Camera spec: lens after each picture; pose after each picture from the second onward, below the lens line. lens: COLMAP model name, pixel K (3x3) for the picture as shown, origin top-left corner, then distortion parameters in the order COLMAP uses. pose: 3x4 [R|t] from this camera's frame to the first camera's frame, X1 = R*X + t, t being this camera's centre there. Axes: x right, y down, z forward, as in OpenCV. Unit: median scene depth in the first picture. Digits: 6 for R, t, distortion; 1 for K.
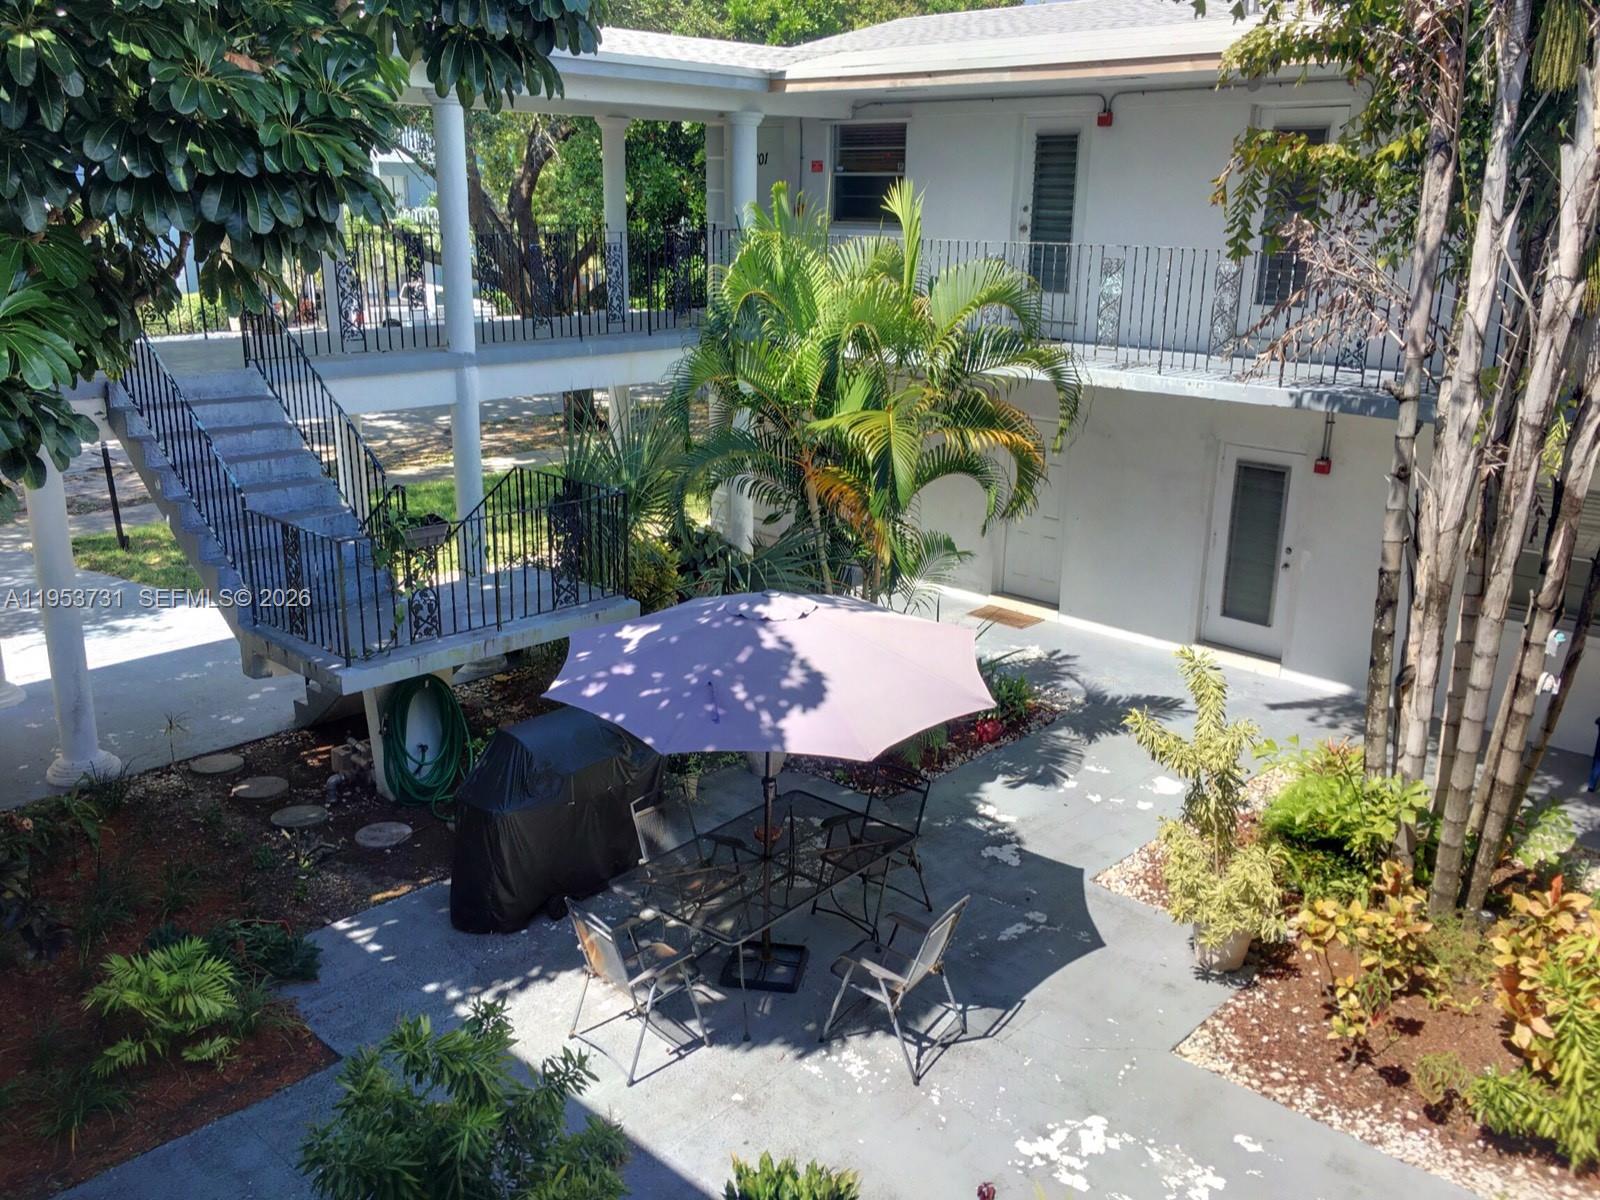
lens RADIAL K [[1365.6, 0, 798.9], [0, 1365.6, 599.8], [0, 0, 1]] dist [0.062277, -0.071252]
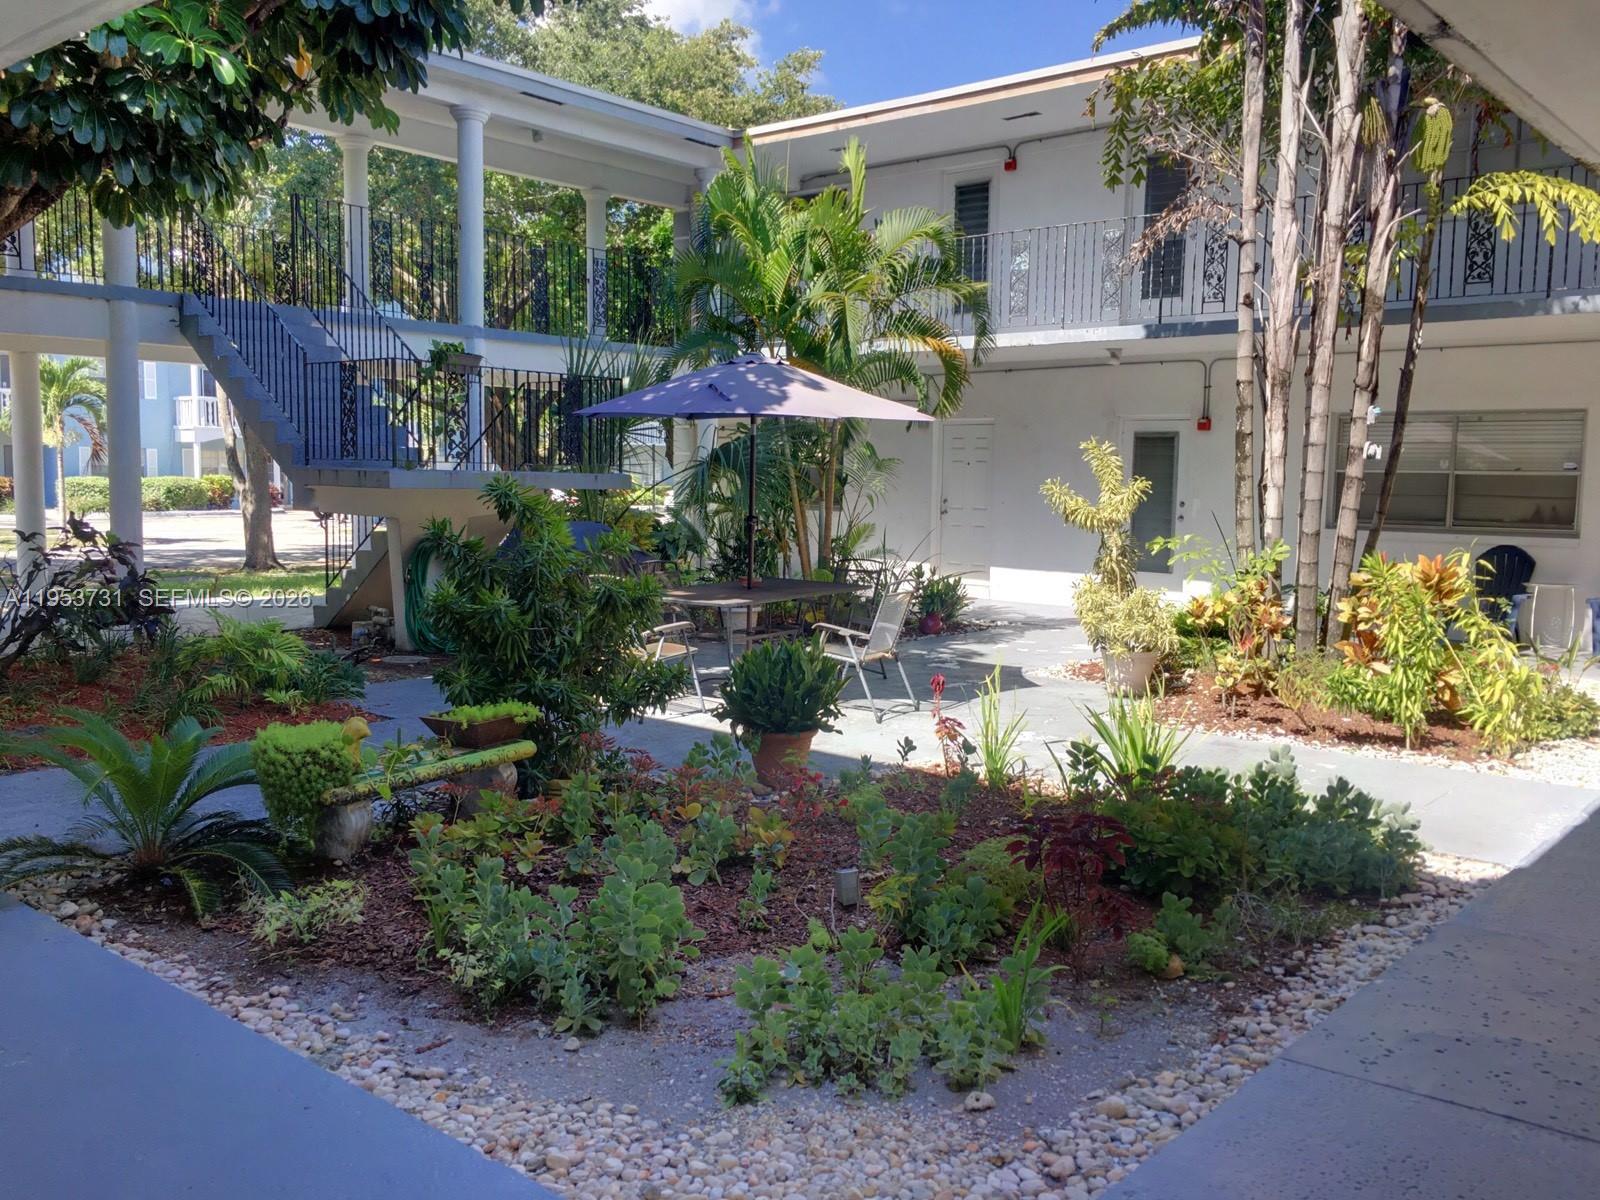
lens RADIAL K [[1365.6, 0, 802.4], [0, 1365.6, 602.4], [0, 0, 1]] dist [0.062277, -0.071252]
pose [[0.998816, -0.003840, 0.048504, -0.035288], [0.013130, 0.981171, -0.192695, 0.432526], [-0.046851, 0.193104, 0.980059, -0.174921]]
